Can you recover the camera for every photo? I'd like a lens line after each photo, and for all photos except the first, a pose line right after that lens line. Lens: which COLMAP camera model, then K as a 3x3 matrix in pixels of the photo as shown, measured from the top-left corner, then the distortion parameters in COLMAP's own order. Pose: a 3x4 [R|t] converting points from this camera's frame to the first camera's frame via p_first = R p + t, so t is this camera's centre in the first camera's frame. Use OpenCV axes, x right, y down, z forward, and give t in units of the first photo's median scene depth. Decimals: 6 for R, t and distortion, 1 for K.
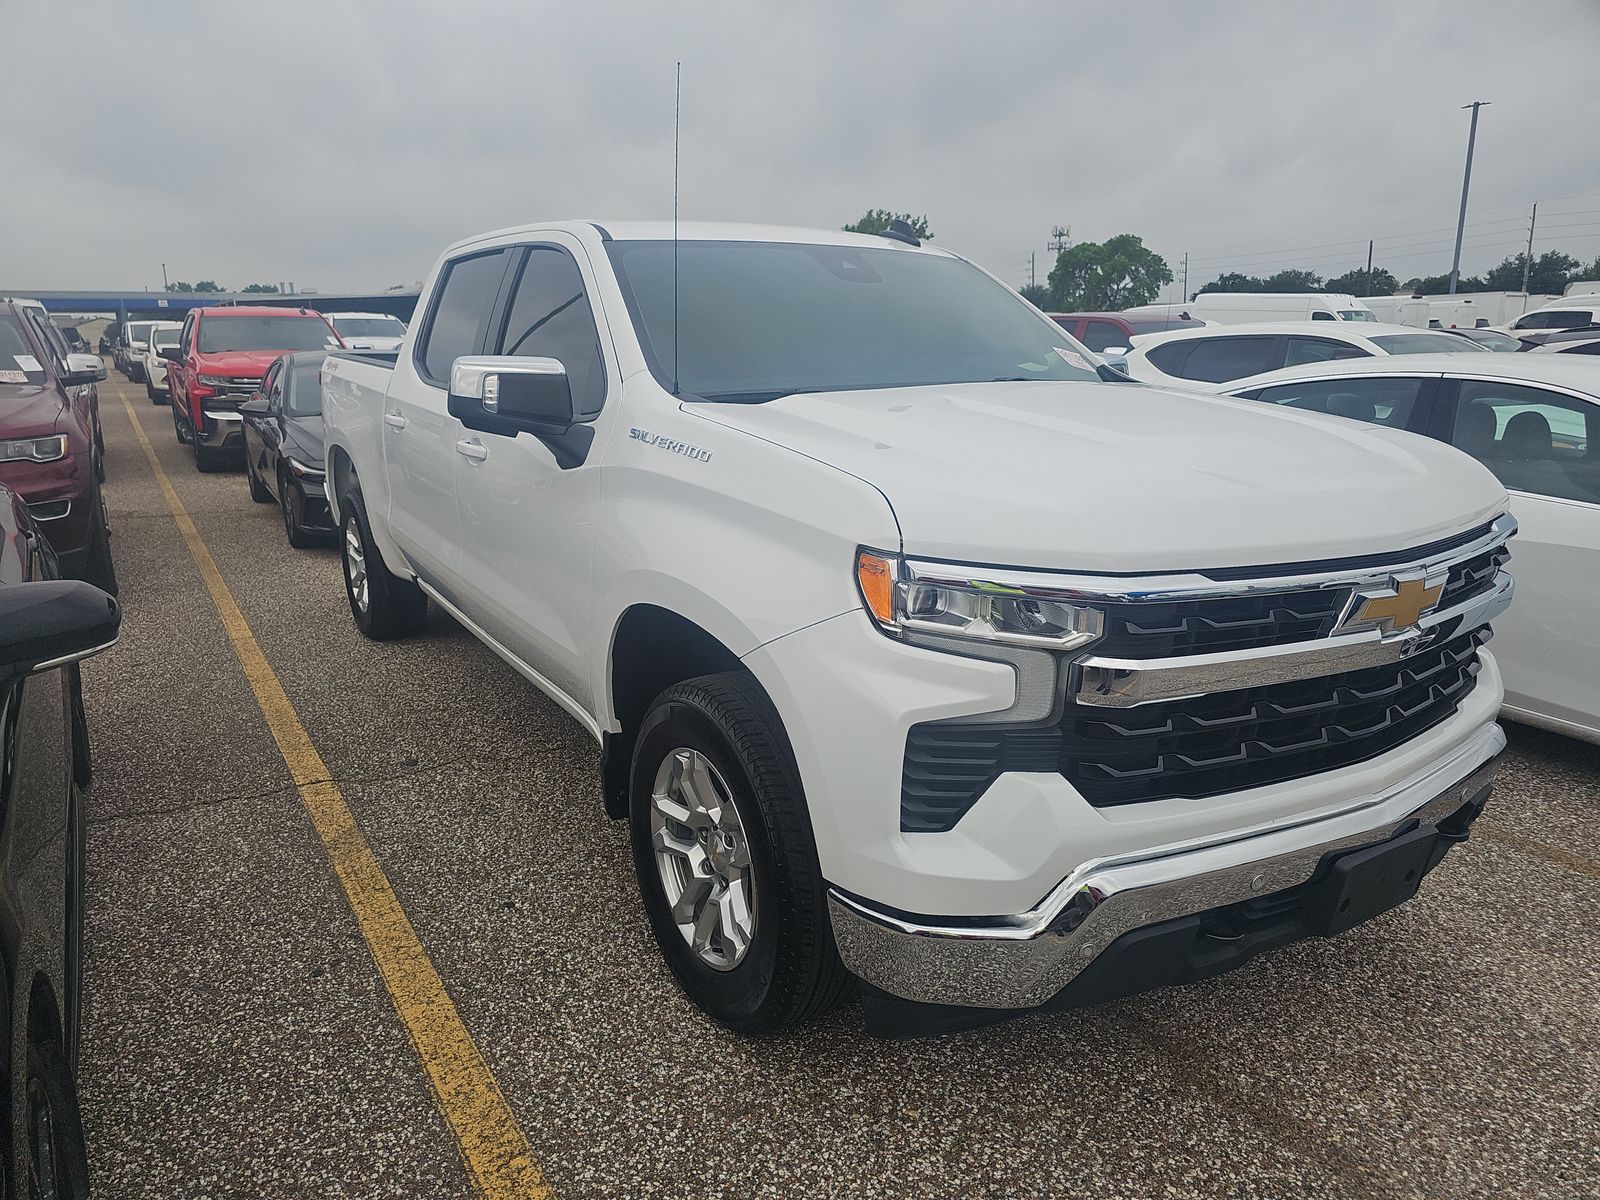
lens RADIAL K [[1067.8, 0, 800.0], [0, 1067.8, 600.0], [0, 0, 1]] dist [0.026314, -0.004300]
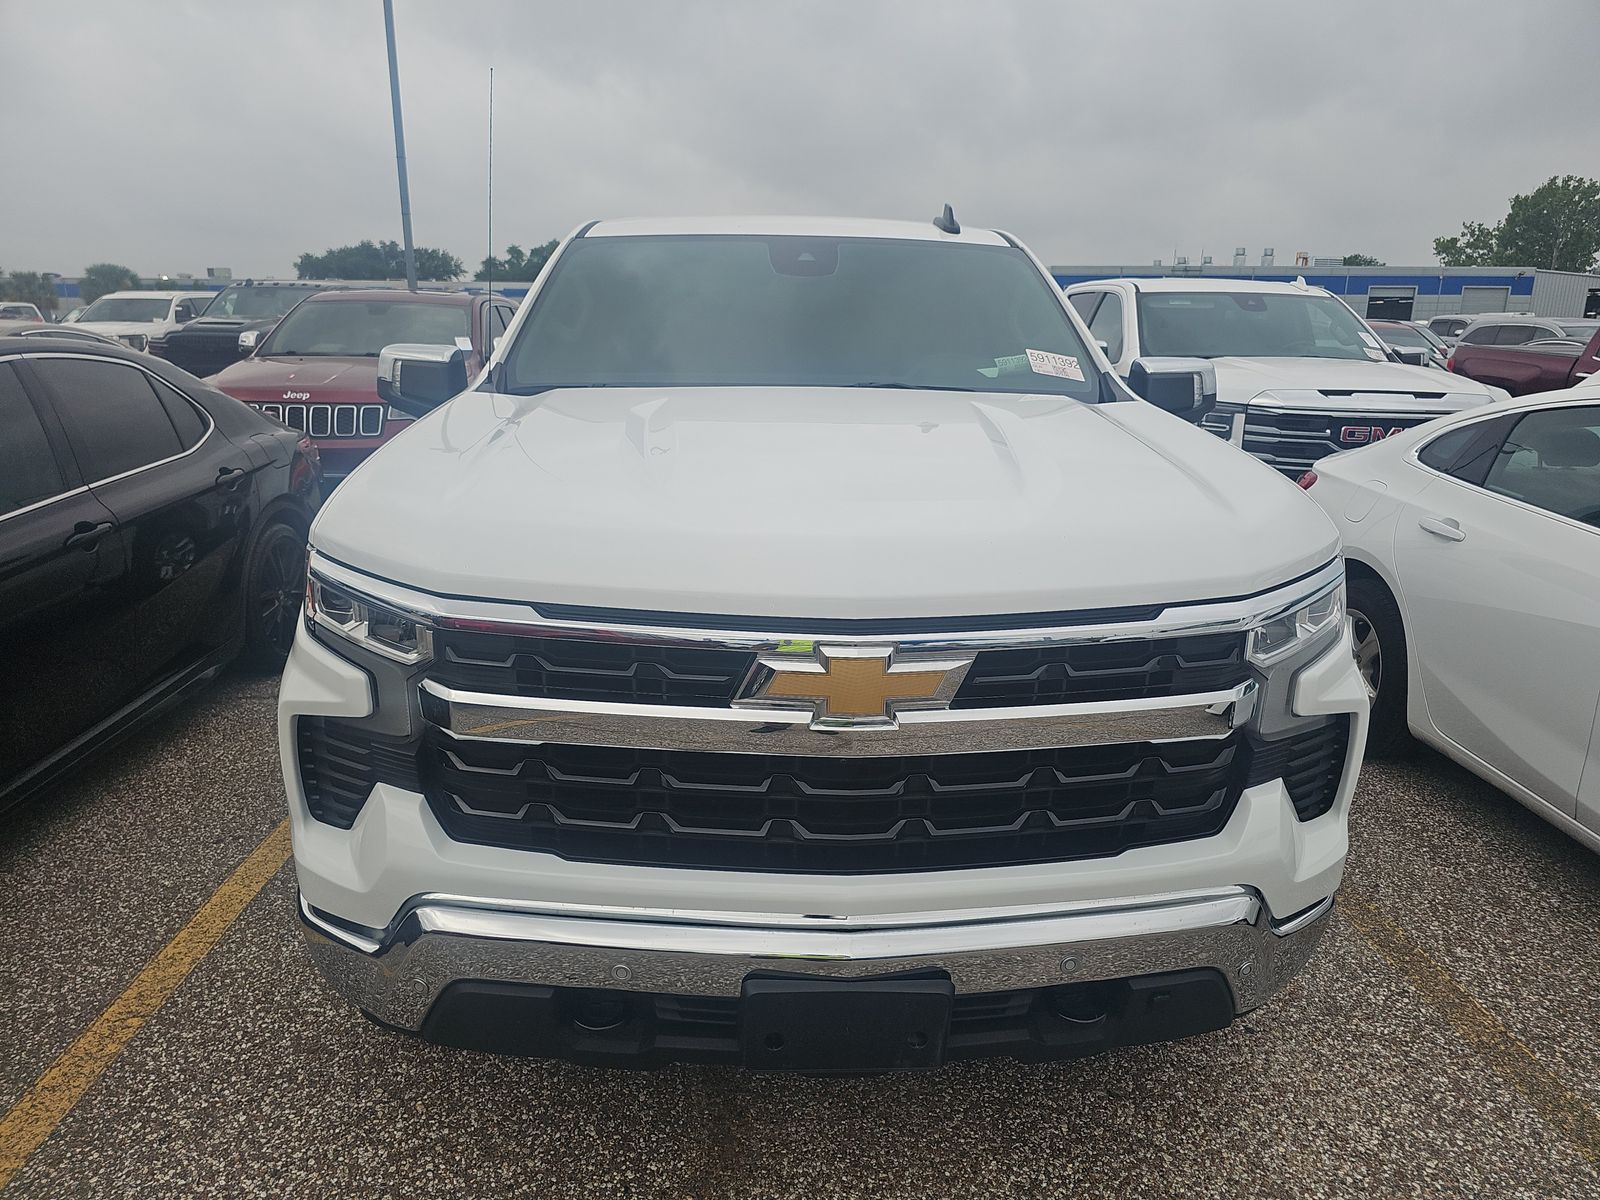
lens RADIAL K [[1067.8, 0, 800.0], [0, 1067.8, 600.0], [0, 0, 1]] dist [0.026314, -0.004300]
pose [[0.874670, 0.134056, -0.465813, 0.903798], [-0.129778, 0.990678, 0.041419, -0.088416], [0.467023, 0.024225, 0.883913, 0.292598]]
